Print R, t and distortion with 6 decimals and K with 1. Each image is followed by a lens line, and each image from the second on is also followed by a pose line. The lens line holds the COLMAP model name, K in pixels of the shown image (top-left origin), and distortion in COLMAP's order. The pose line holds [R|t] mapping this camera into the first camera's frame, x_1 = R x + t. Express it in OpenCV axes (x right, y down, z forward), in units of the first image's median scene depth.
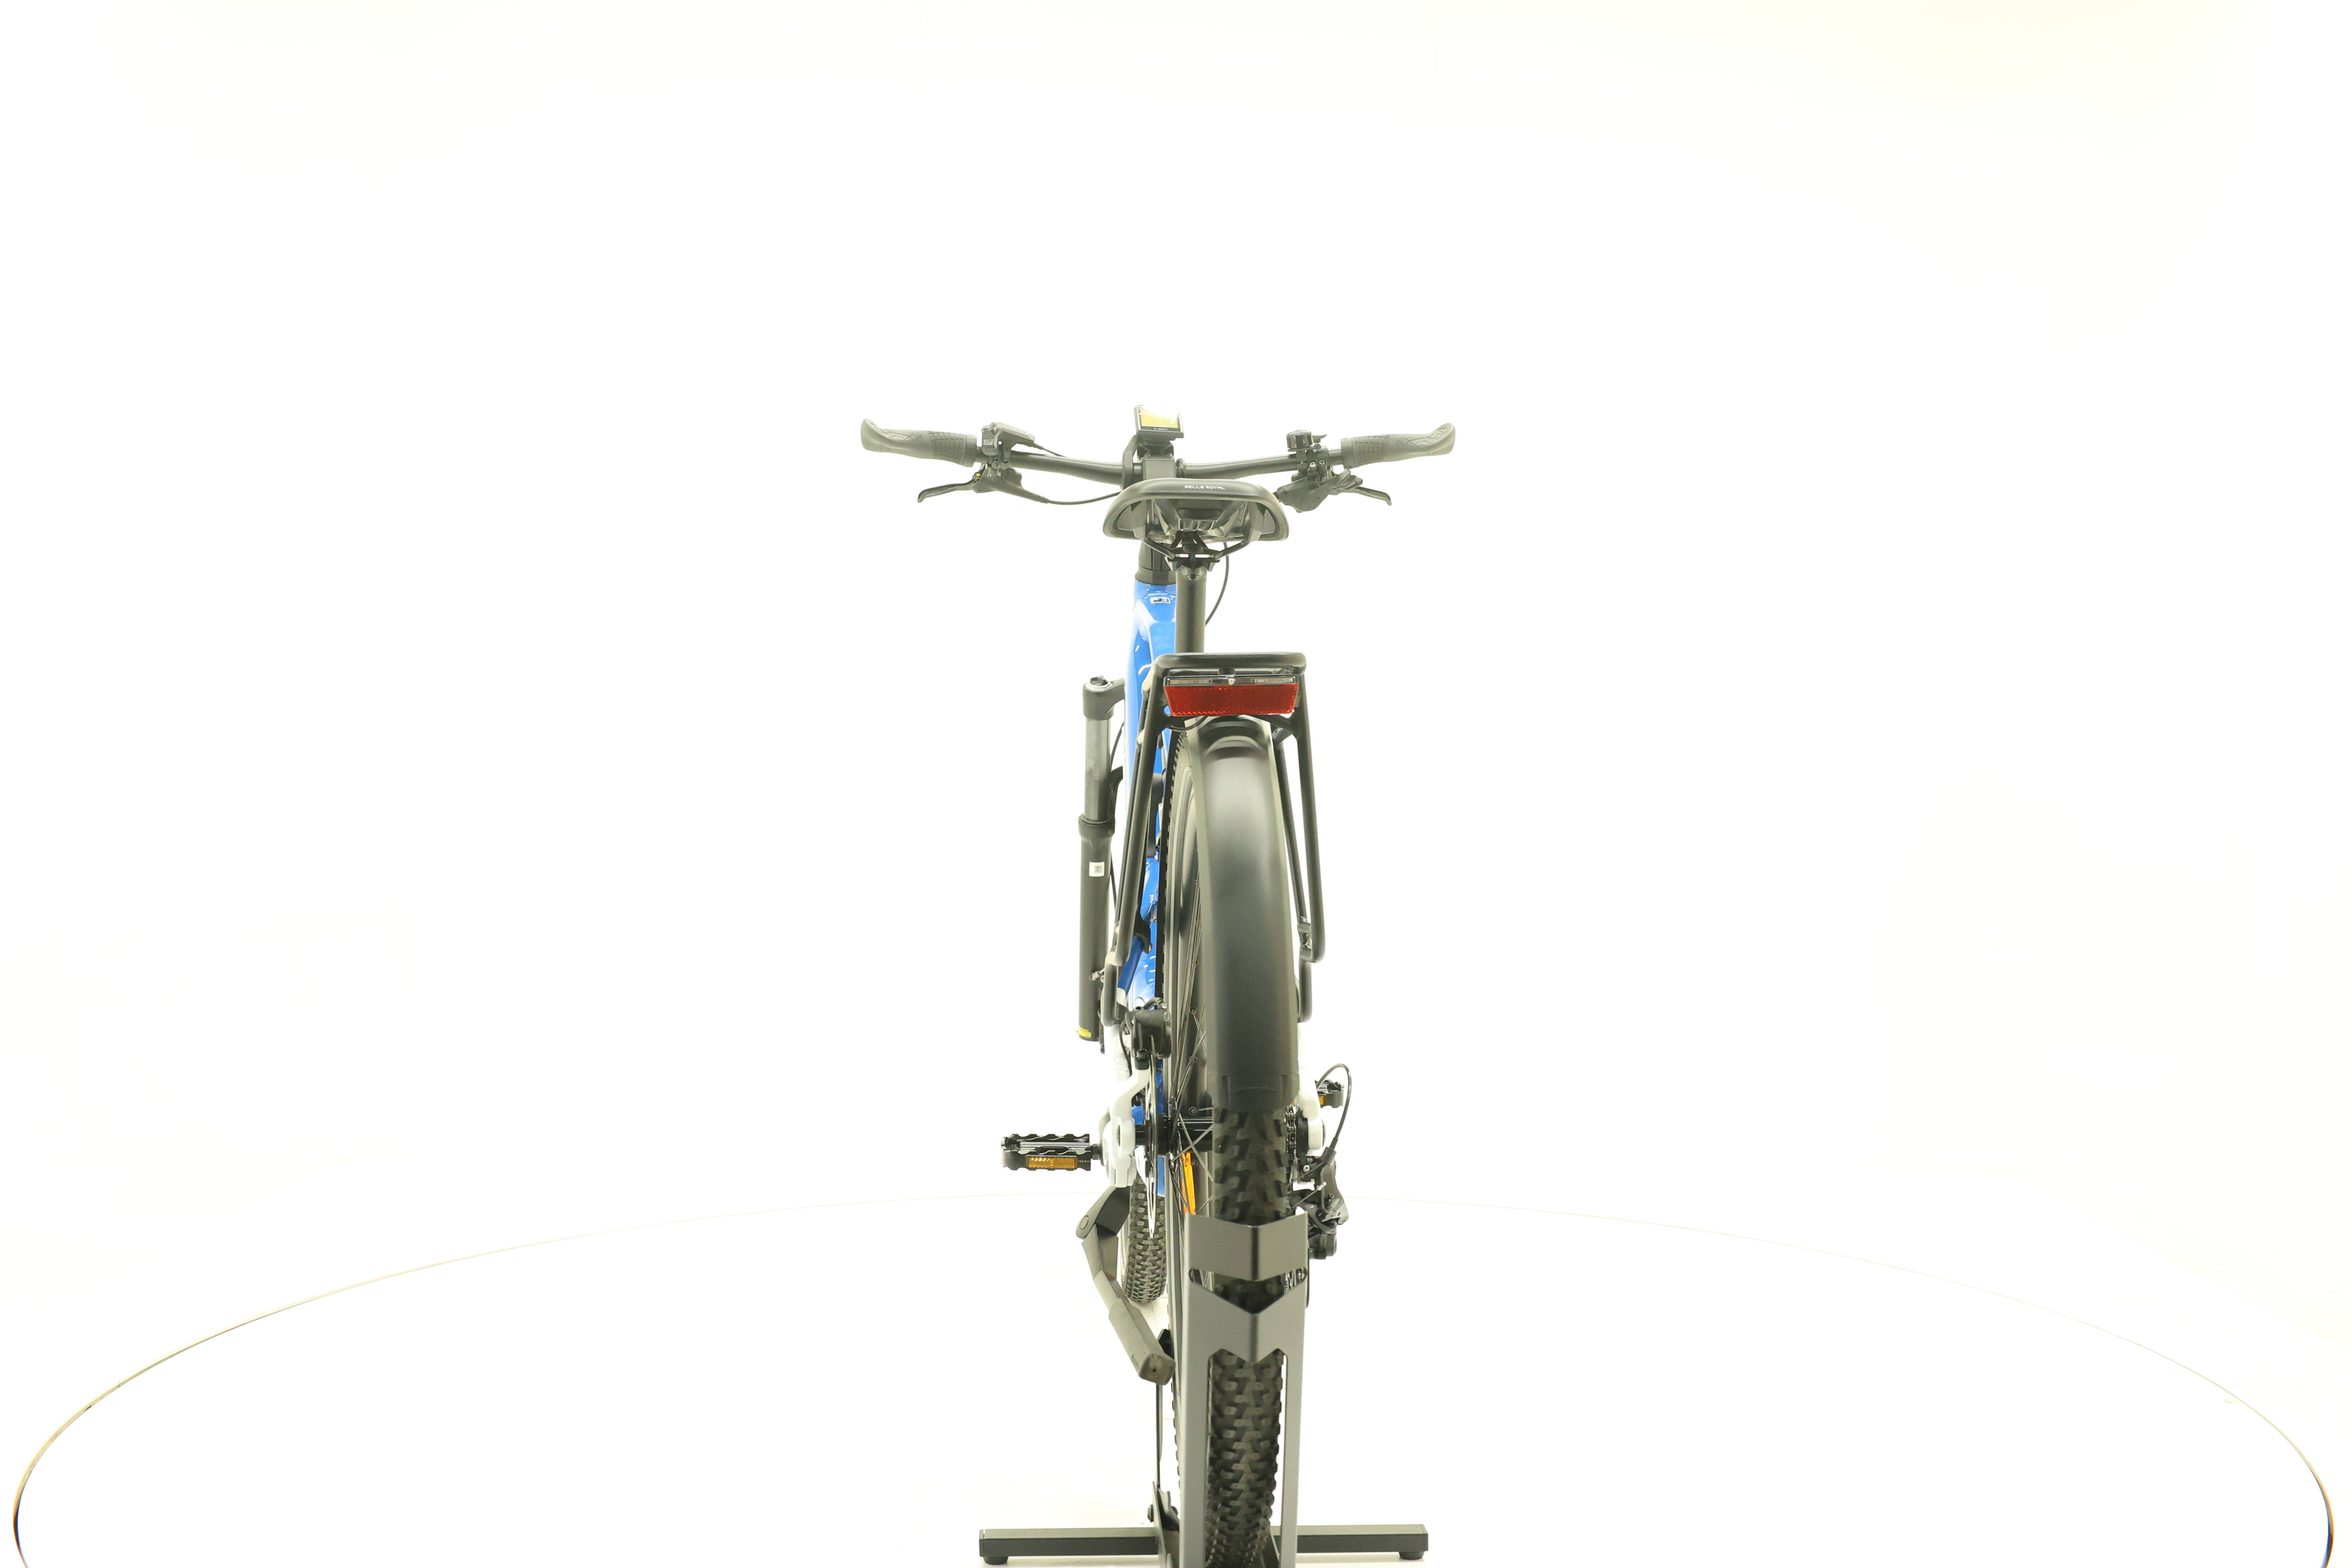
lens RADIAL K [[2500.3, 0, 1176.2], [0, 2500.3, 732.7], [0, 0, 1]] dist [-0.009342, 0.022016]
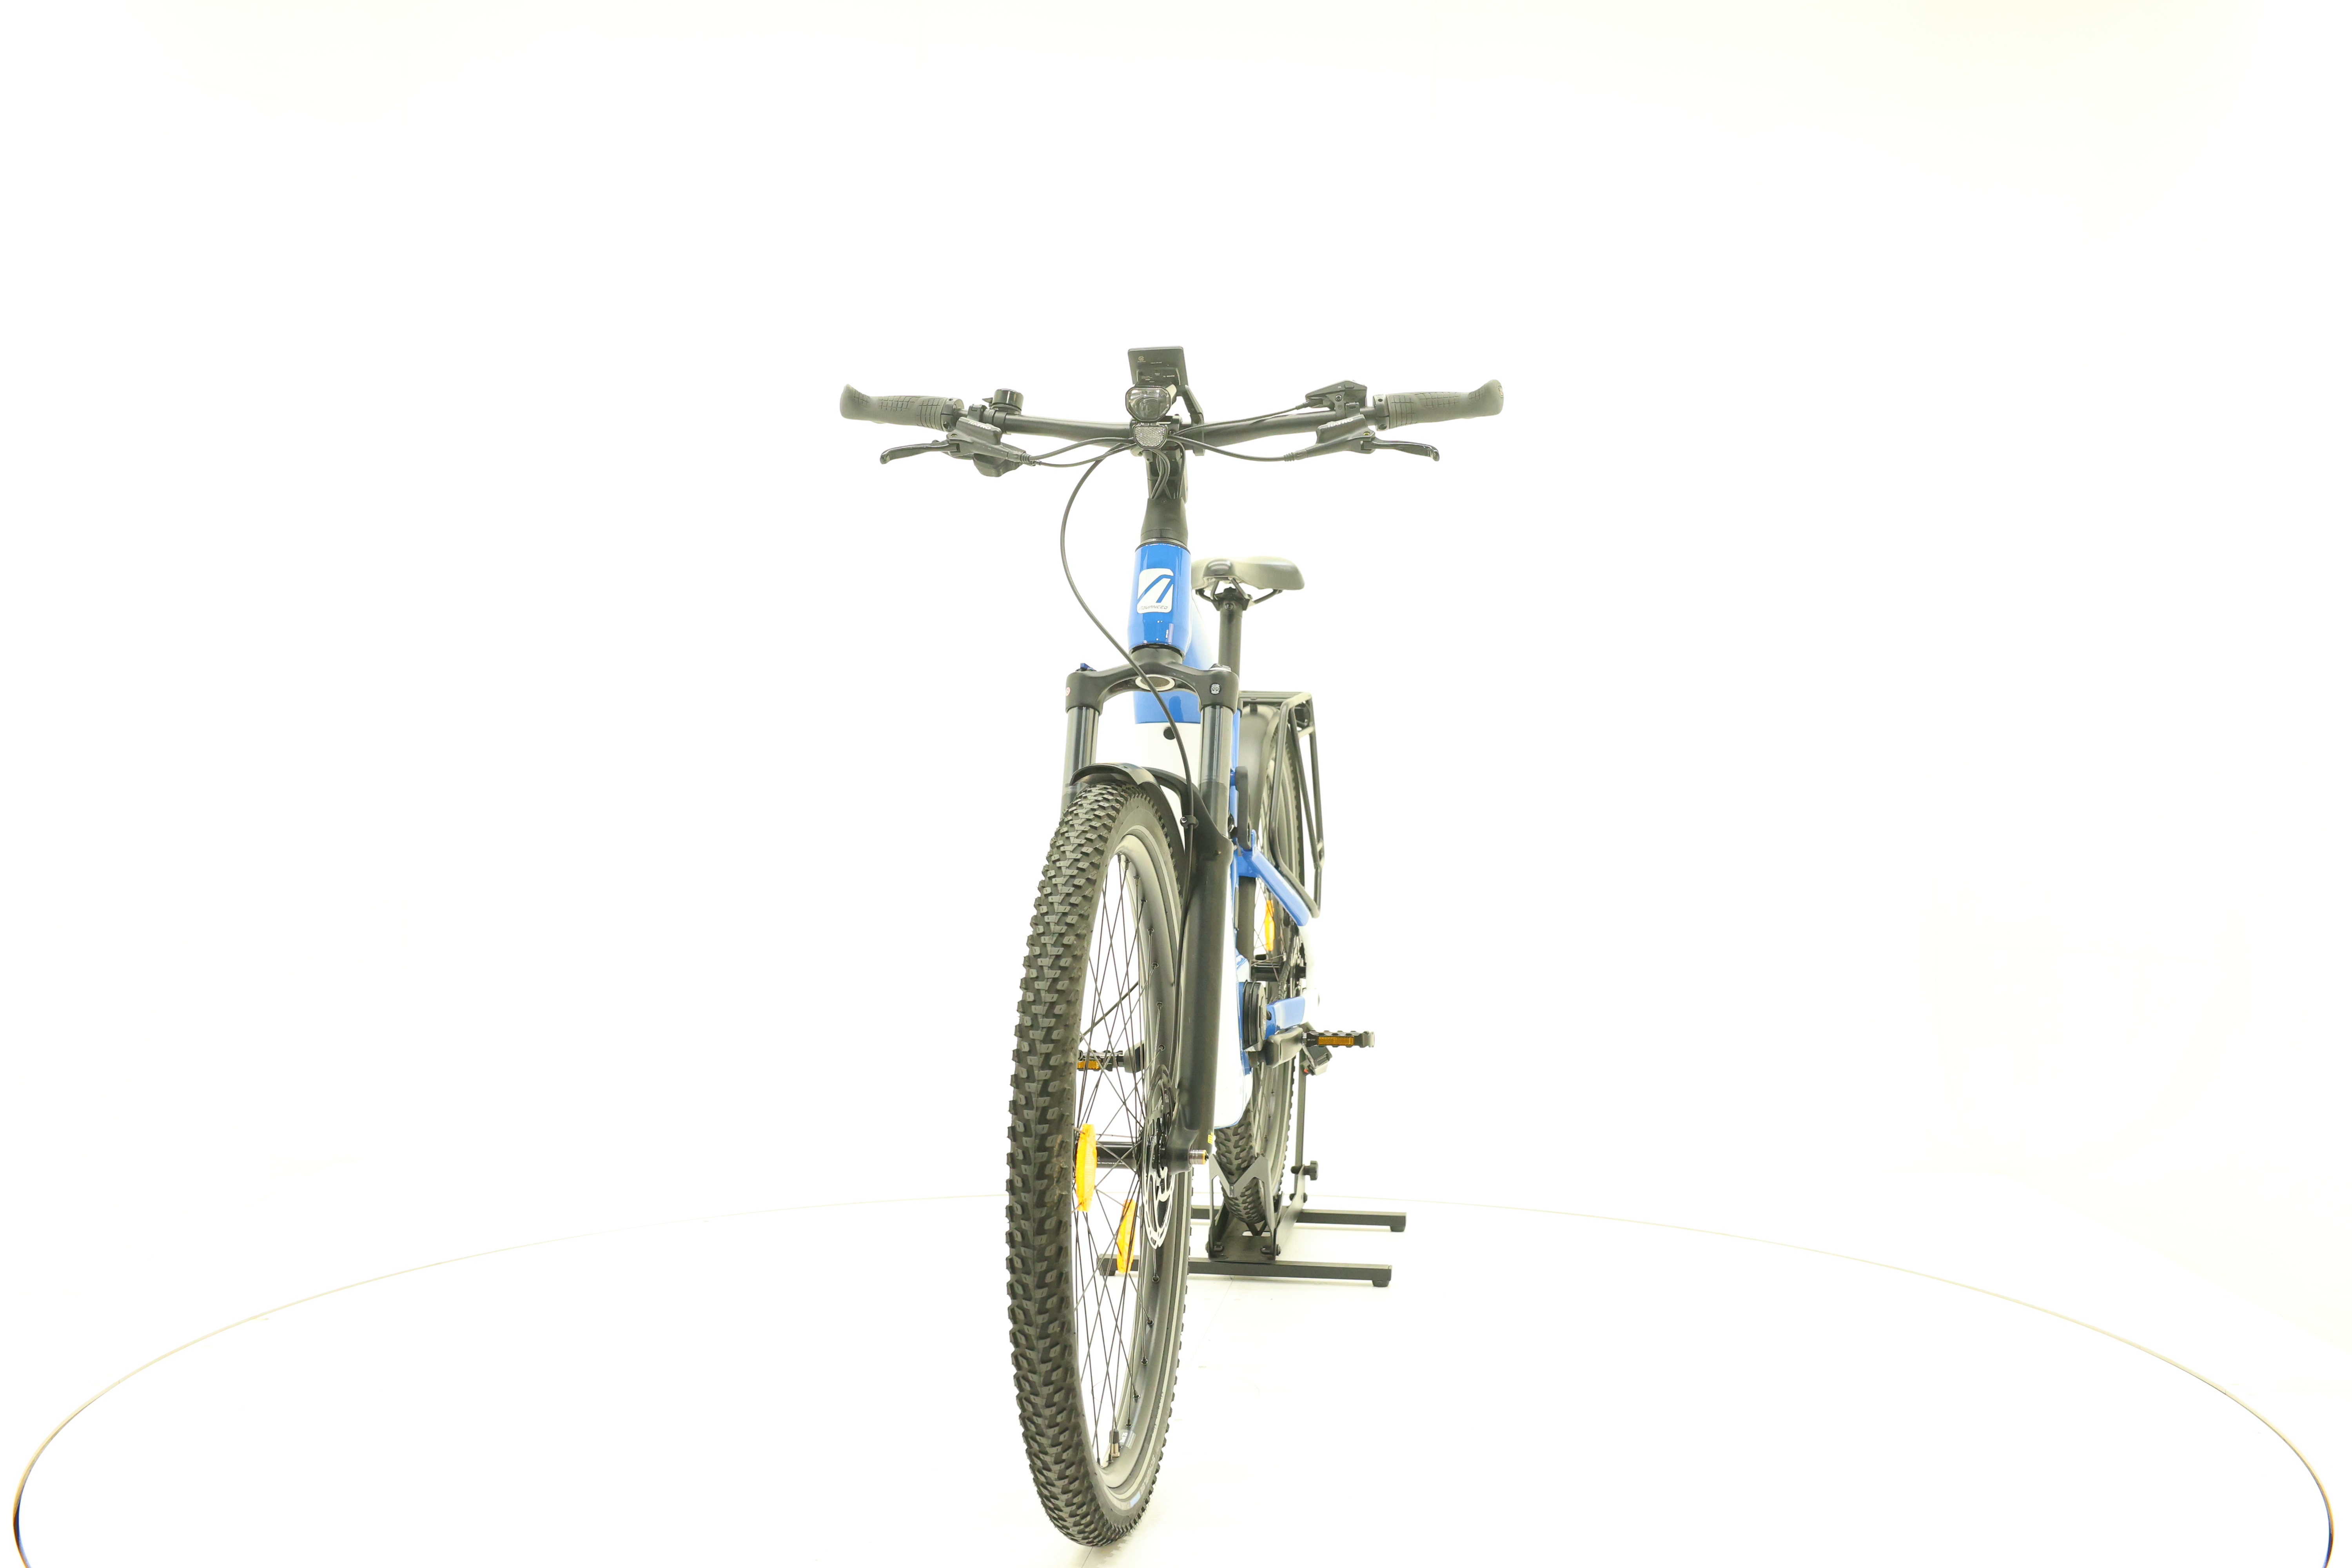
lens RADIAL K [[2500.3, 0, 1176.2], [0, 2500.3, 732.7], [0, 0, 1]] dist [-0.009342, 0.022016]
pose [[-0.978506, -0.006948, 0.206100, -0.192339], [-0.006750, 0.999976, 0.001660, -0.001541], [-0.206106, 0.000234, -0.978530, 1.856053]]
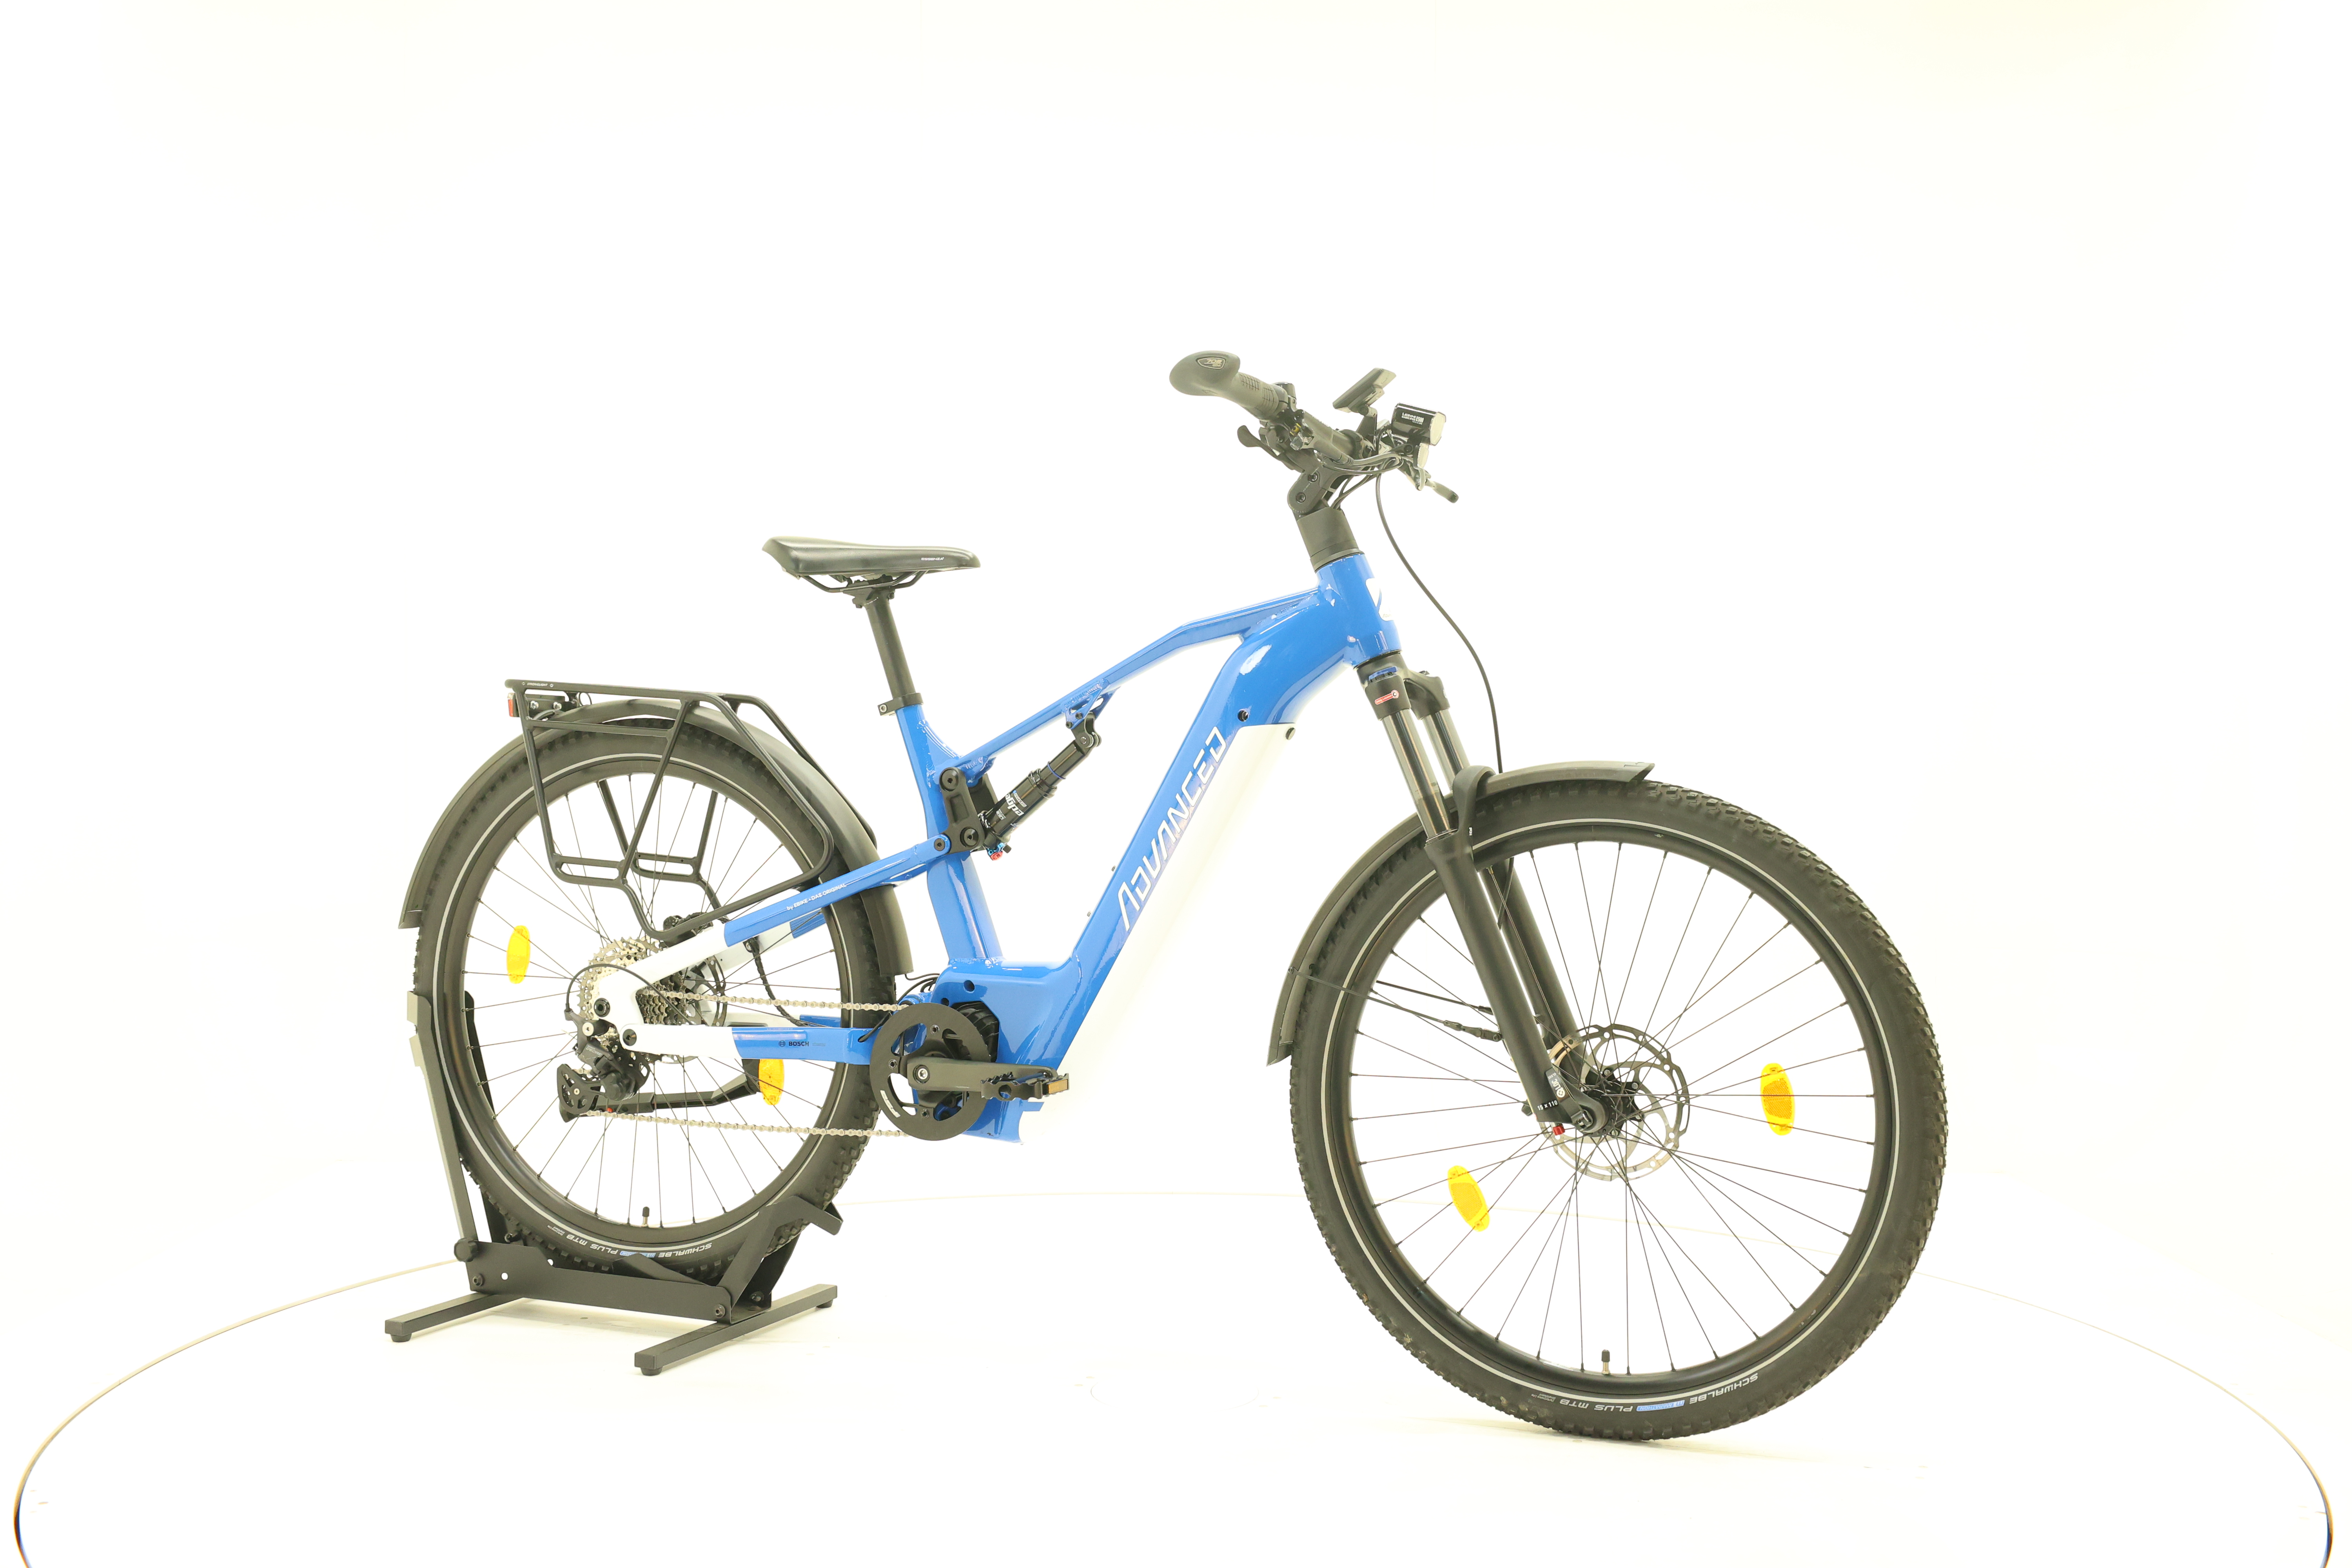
lens RADIAL K [[2500.3, 0, 1176.2], [0, 2500.3, 732.7], [0, 0, 1]] dist [-0.009342, 0.022016]
pose [[-0.443814, -0.004166, -0.896109, 0.841240], [-0.006007, 0.999981, -0.001674, 0.001578], [0.896099, 0.004640, -0.443830, 1.353972]]
